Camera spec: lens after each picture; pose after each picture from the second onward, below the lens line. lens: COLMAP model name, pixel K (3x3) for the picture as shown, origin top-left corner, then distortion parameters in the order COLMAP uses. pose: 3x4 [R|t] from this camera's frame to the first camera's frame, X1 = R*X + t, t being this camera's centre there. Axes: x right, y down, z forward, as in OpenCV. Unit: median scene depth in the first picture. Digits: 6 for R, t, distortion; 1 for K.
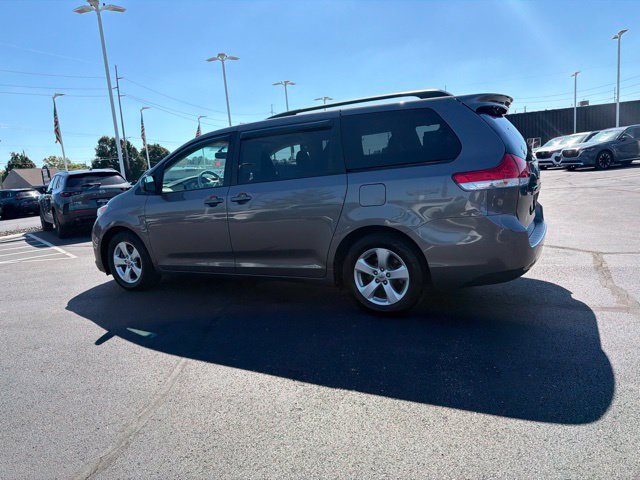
lens RADIAL K [[453.4, 0, 320.3], [0, 453.4, 243.3], [0, 0, 1]] dist [0.030548, -0.036678]
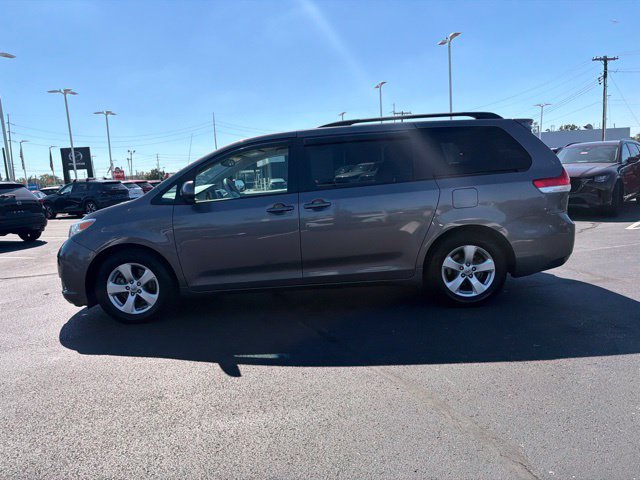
lens RADIAL K [[453.4, 0, 319.2], [0, 453.4, 239.8], [0, 0, 1]] dist [0.030548, -0.036678]
pose [[0.877516, -0.040554, 0.477830, -0.595525], [0.069229, 0.996693, -0.042546, 0.015130], [-0.474525, 0.070414, 0.877421, 0.146256]]
